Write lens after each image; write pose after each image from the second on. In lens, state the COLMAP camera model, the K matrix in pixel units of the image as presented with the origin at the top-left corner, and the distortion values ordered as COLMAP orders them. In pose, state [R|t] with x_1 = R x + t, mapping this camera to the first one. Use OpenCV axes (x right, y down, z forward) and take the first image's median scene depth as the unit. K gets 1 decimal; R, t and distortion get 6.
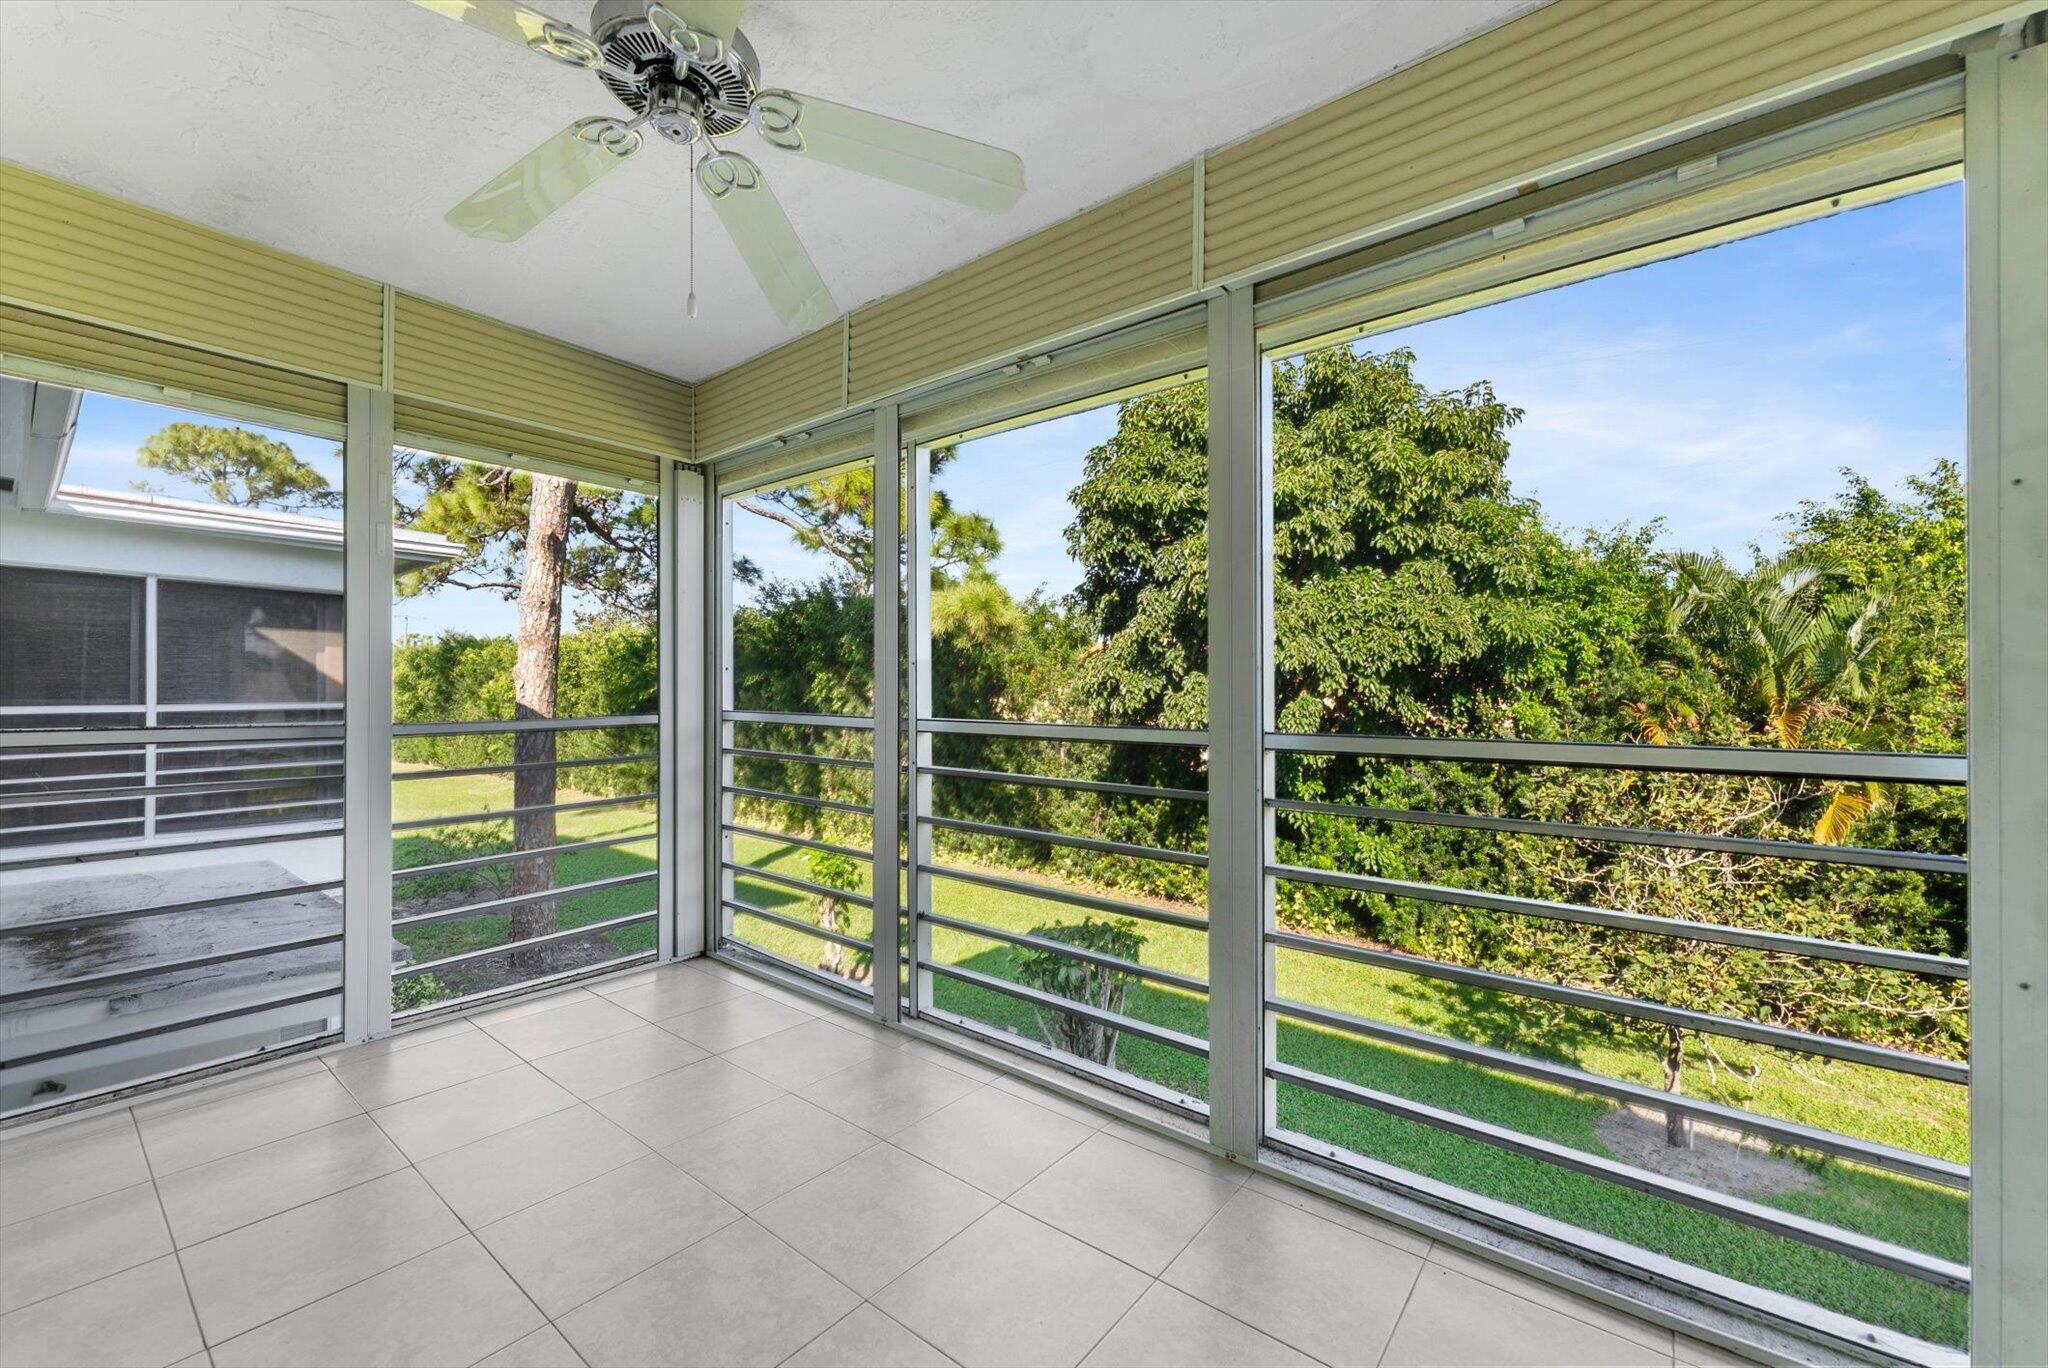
lens RADIAL K [[818.3, 0, 1026.7], [0, 818.3, 688.9], [0, 0, 1]] dist [0.000683, 0.000090]
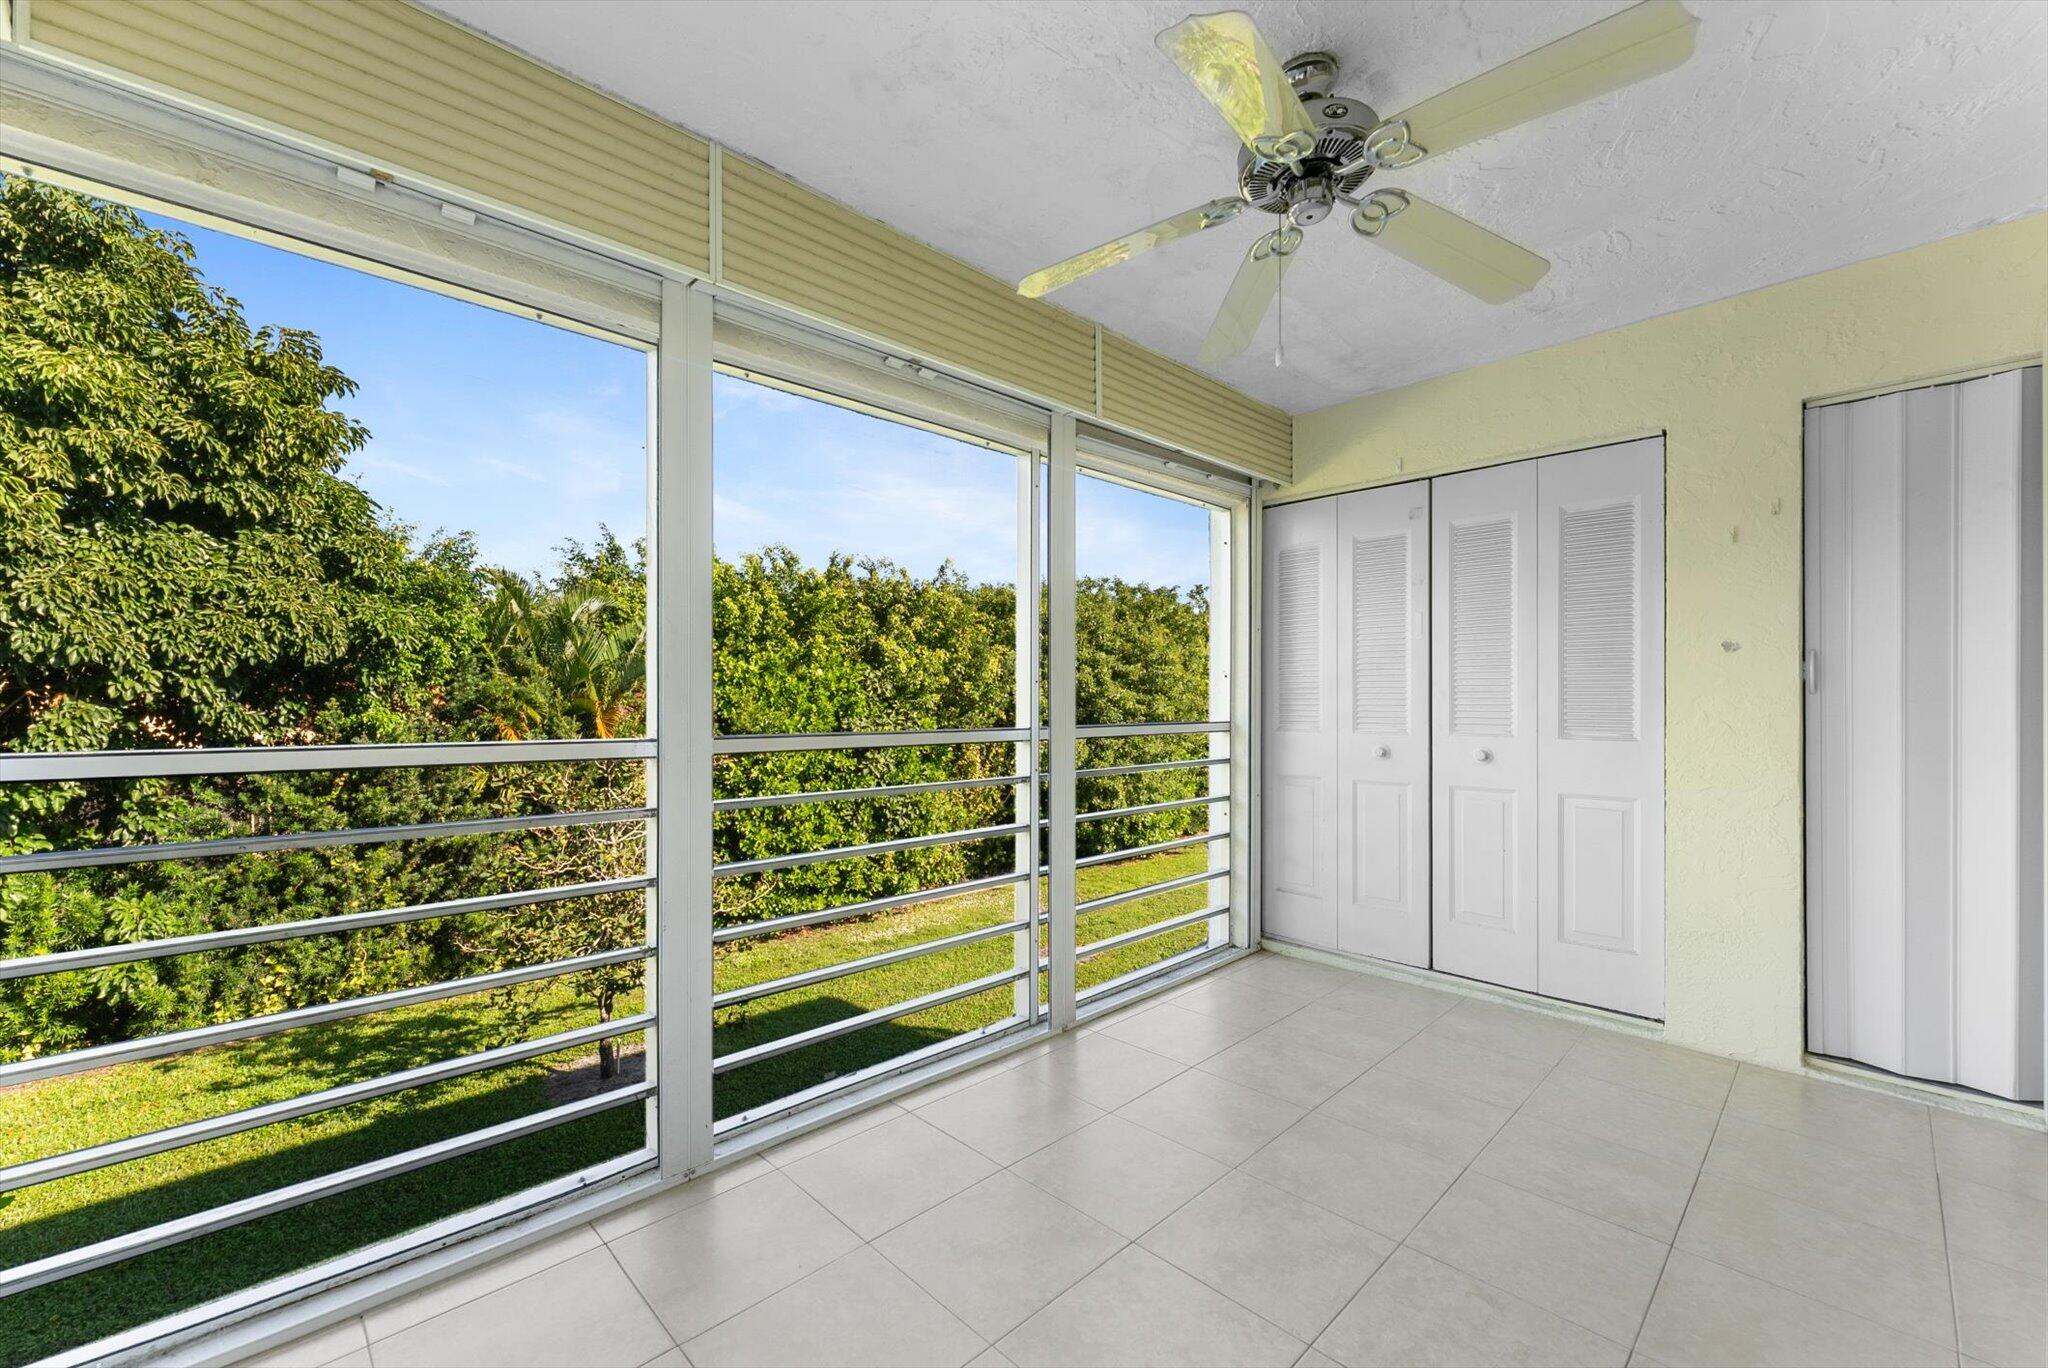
lens RADIAL K [[827.9, 0, 1018.0], [0, 827.9, 696.6], [0, 0, 1]] dist [-0.001384, -0.000204]
pose [[0.130679, 0.000505, 0.991425, -0.223446], [-0.004781, 0.999989, 0.000121, -0.000107], [-0.991413, -0.004756, 0.130680, 0.170391]]
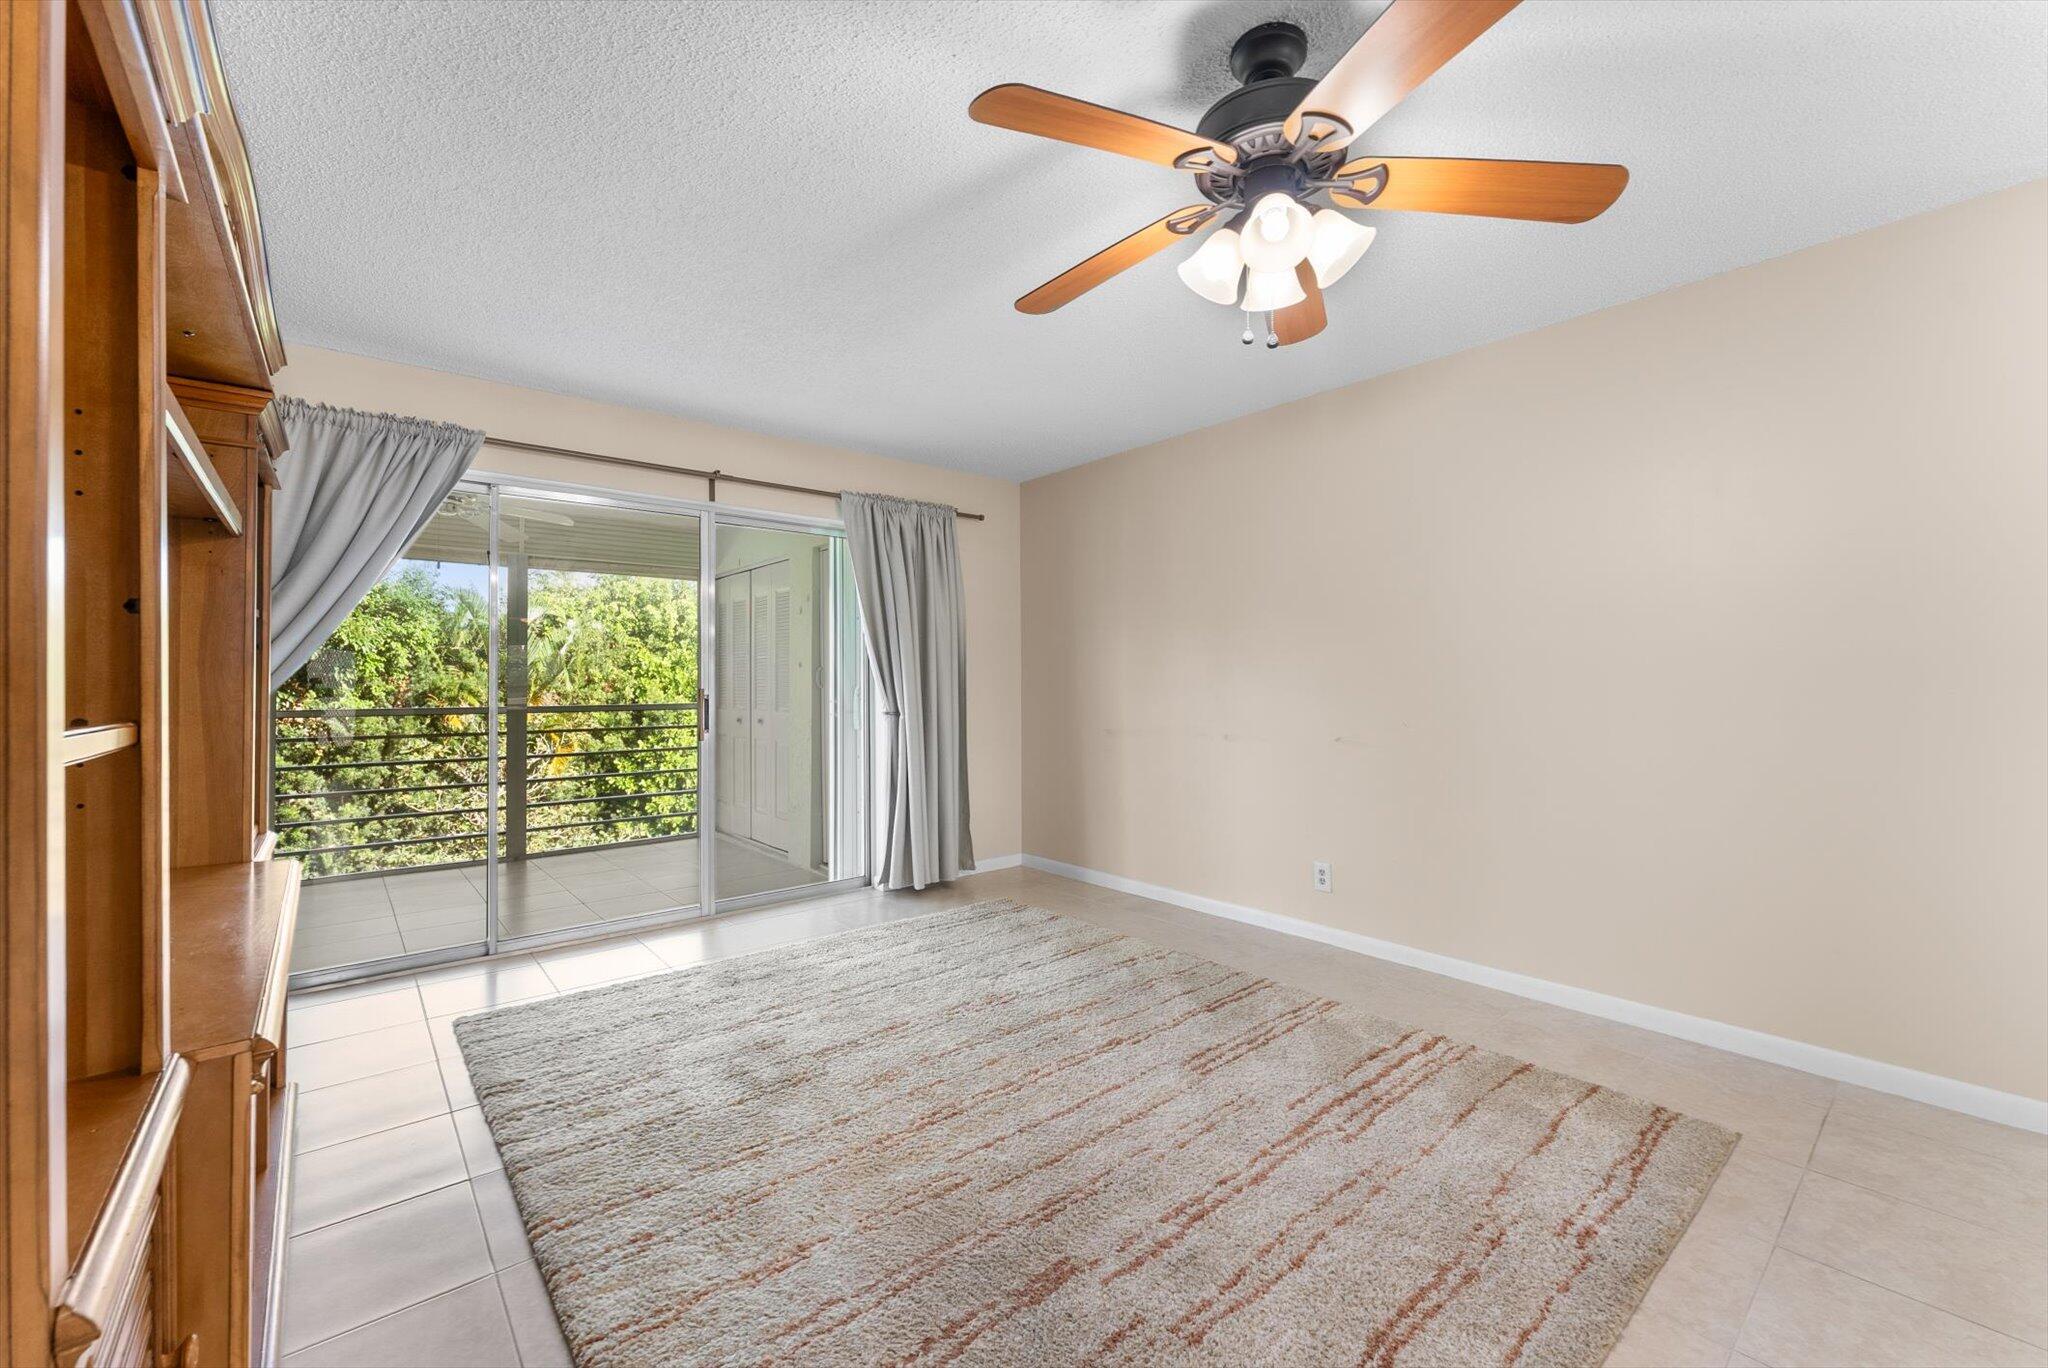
lens RADIAL K [[826.3, 0, 1031.7], [0, 826.3, 664.1], [0, 0, 1]] dist [-0.000874, -0.000105]
pose [[0.195790, 0.021044, 0.980420, -0.407019], [0.001194, 0.999764, -0.021697, -0.005032], [-0.980645, 0.005419, 0.195718, -0.242594]]
